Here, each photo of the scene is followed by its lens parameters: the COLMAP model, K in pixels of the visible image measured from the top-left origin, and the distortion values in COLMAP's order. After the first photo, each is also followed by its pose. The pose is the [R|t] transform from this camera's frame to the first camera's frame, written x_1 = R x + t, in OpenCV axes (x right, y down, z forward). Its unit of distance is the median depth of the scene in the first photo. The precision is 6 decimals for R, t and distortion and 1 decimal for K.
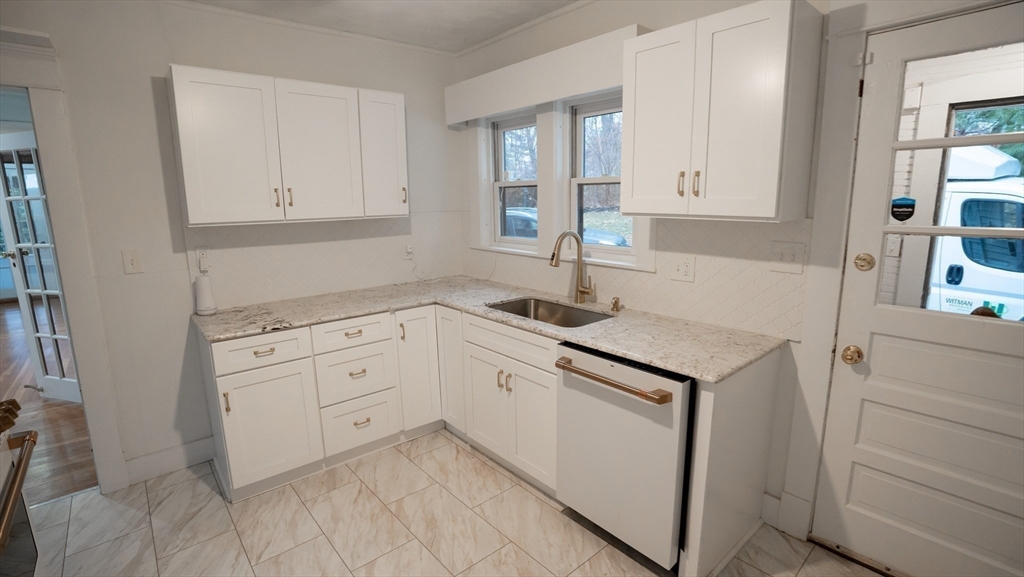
lens RADIAL K [[468.0, 0, 532.9], [0, 468.0, 288.8], [0, 0, 1]] dist [-0.025327, 0.000856]
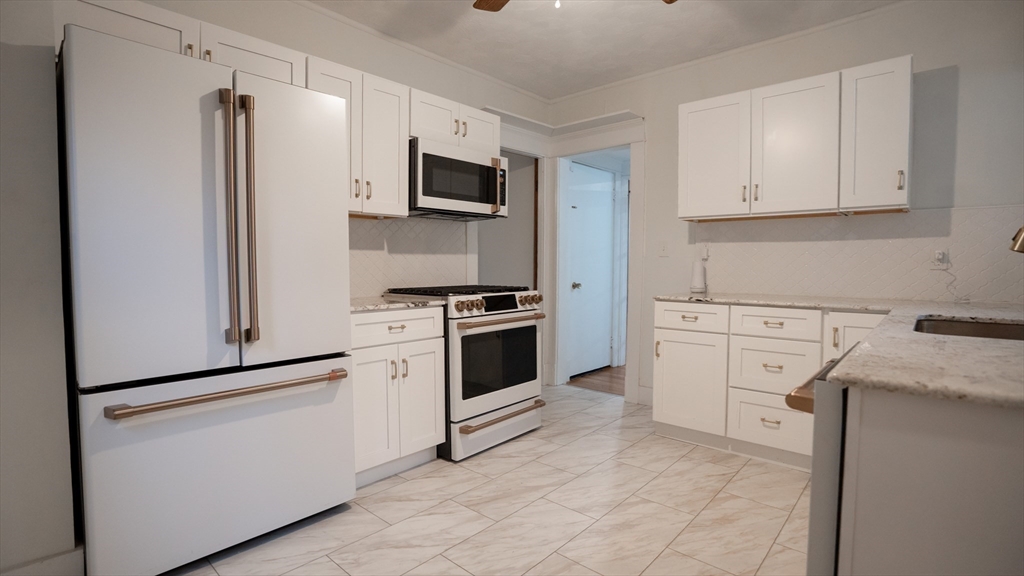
lens RADIAL K [[495.0, 0, 526.5], [0, 495.0, 286.6], [0, 0, 1]] dist [-0.023196, -0.000412]
pose [[0.129673, 0.048004, -0.990394, 0.573053], [-0.191353, 0.981263, 0.022507, 0.098586], [0.972918, 0.186597, 0.136429, 0.364993]]
